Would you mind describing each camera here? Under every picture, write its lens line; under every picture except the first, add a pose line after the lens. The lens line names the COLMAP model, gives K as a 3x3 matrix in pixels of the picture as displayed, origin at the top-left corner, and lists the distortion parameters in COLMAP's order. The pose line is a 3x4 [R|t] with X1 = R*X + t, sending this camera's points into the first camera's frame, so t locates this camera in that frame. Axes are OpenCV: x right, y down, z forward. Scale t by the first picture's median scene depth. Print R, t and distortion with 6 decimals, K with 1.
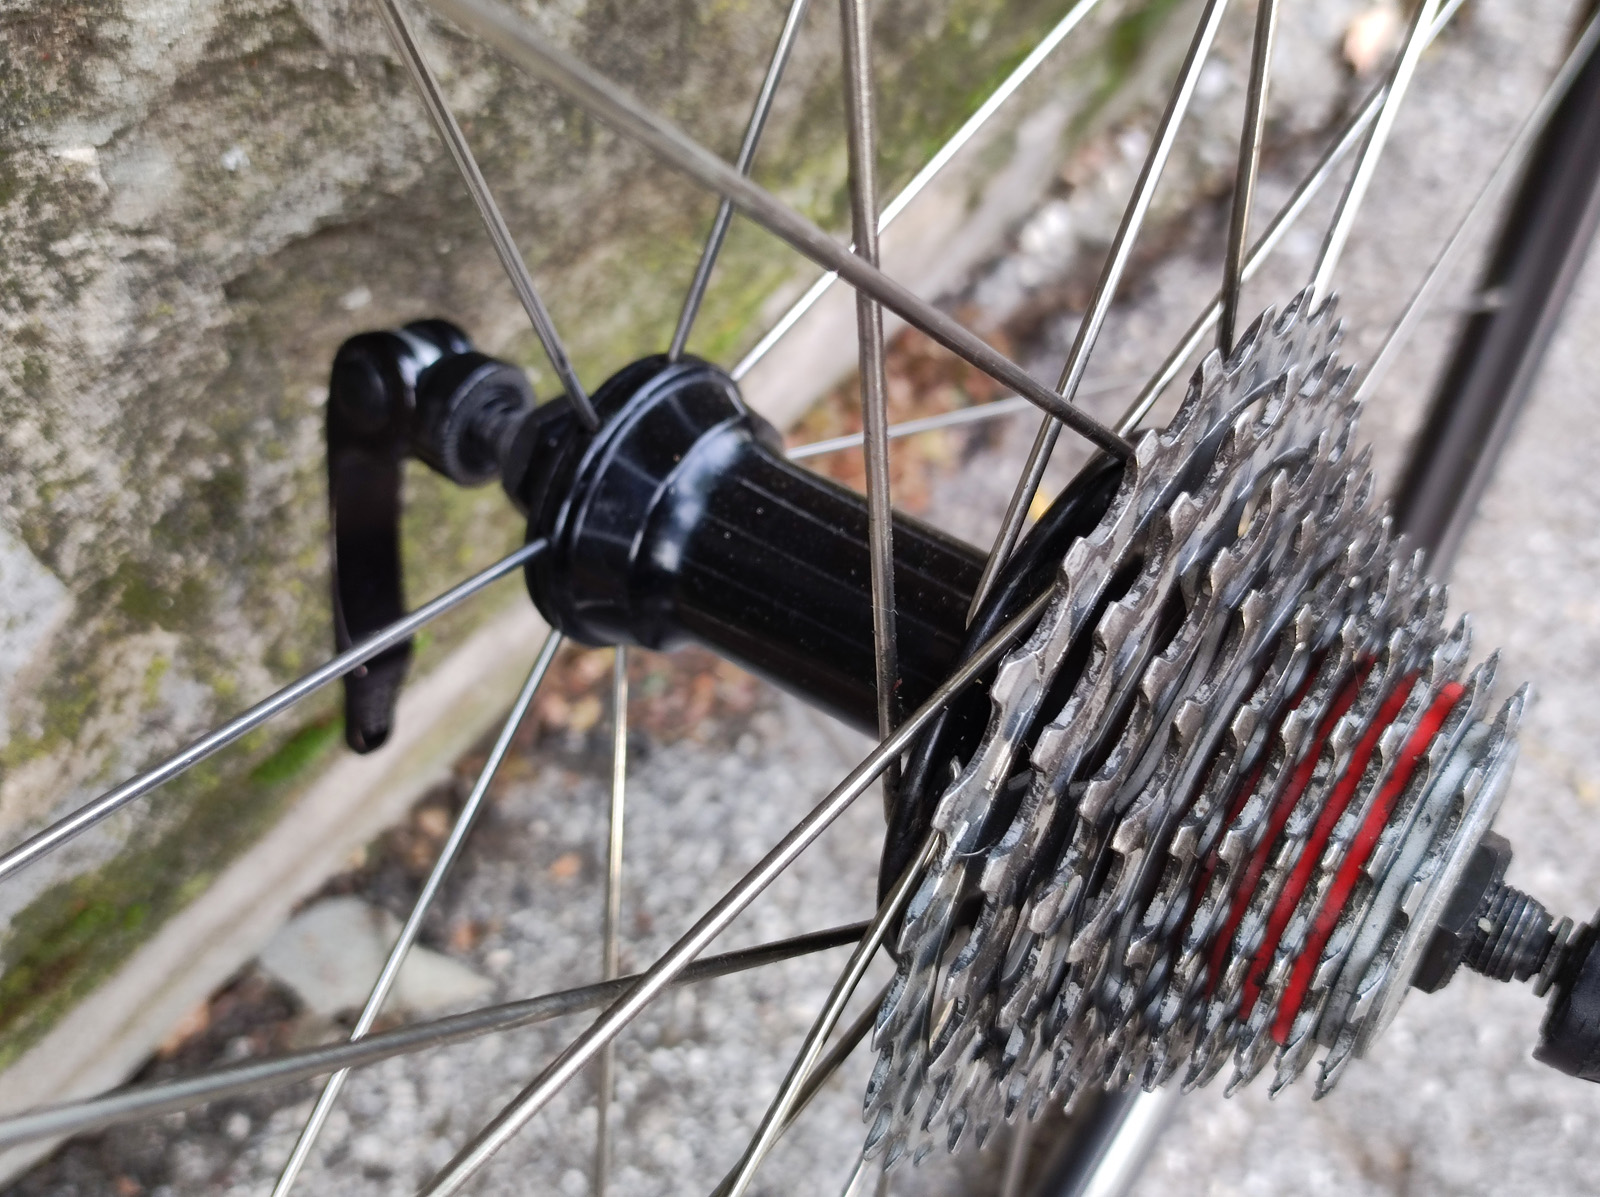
lens RADIAL K [[1709.2, 0, 802.4], [0, 1709.2, 590.4], [0, 0, 1]] dist [-0.008220, -0.010946]
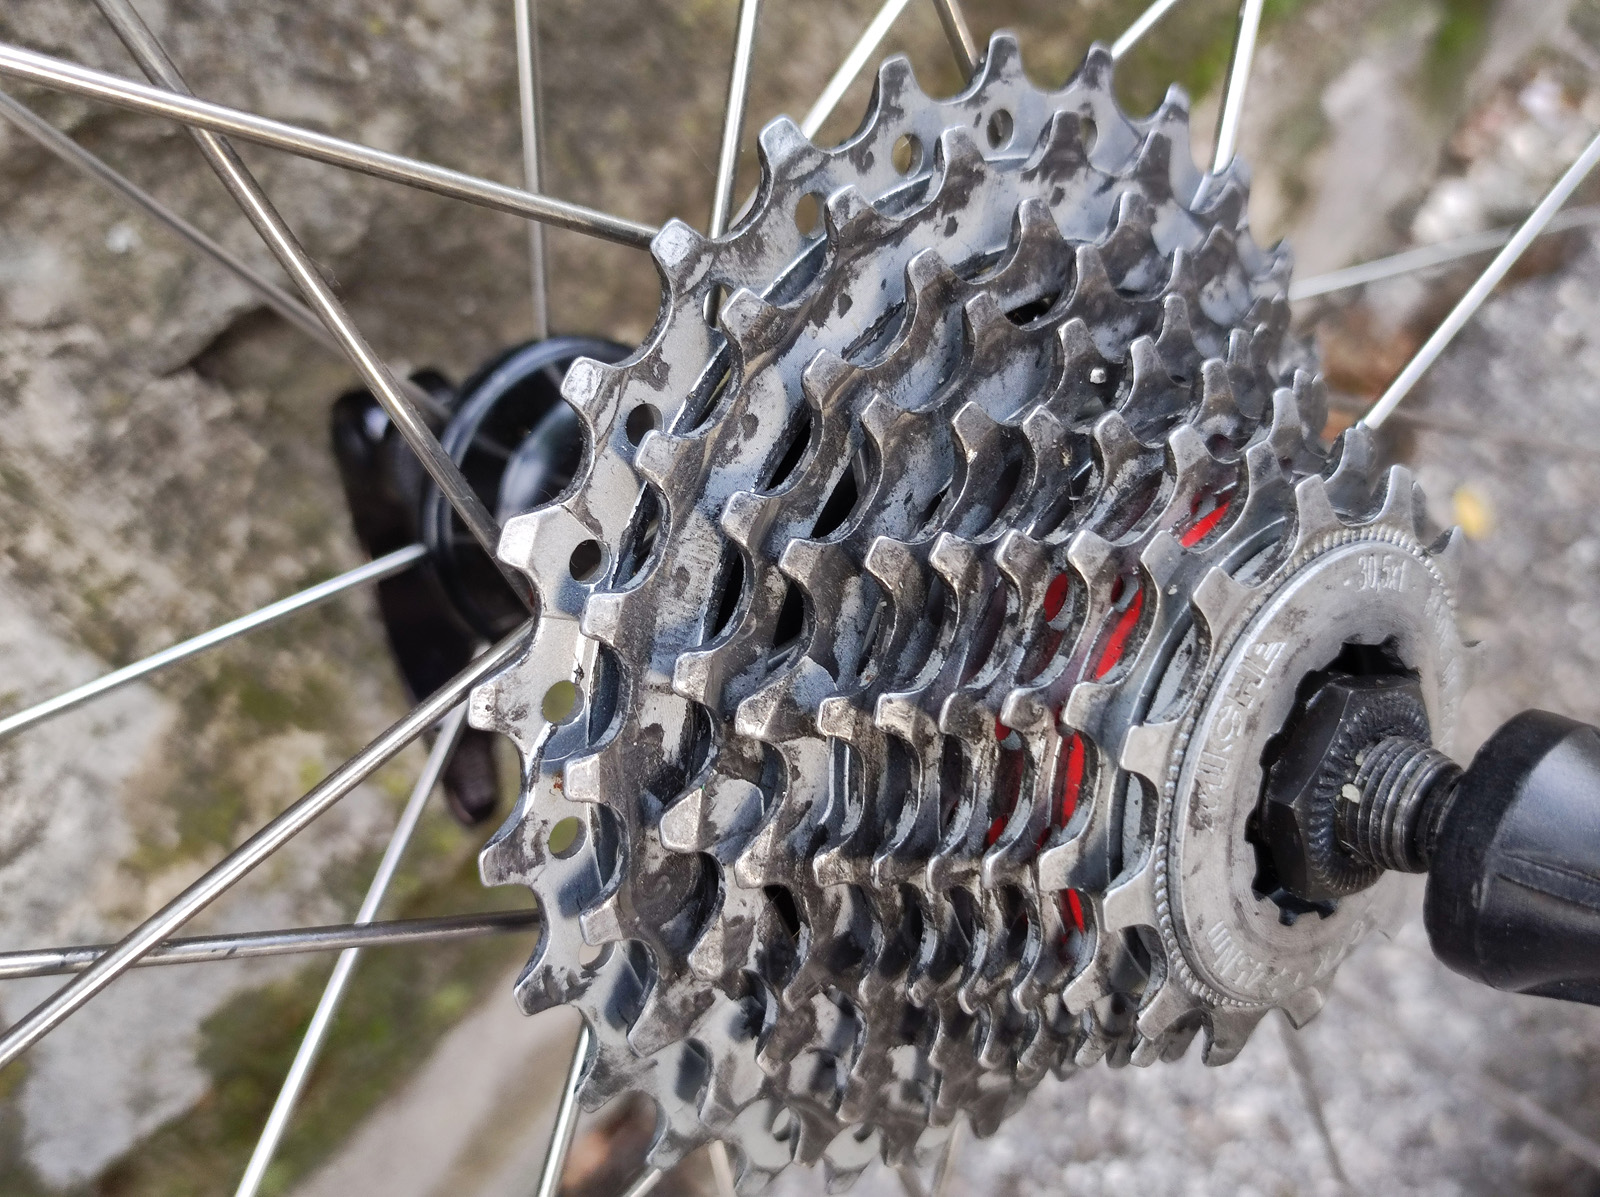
lens RADIAL K [[1719.6, 0, 800.0], [0, 1719.6, 598.5], [0, 0, 1]] dist [0.009319, -0.045956]
pose [[0.918161, -0.167724, -0.358956, 0.340143], [0.134351, 0.984100, -0.116176, 0.123689], [0.372735, 0.058442, 0.926096, 0.167697]]
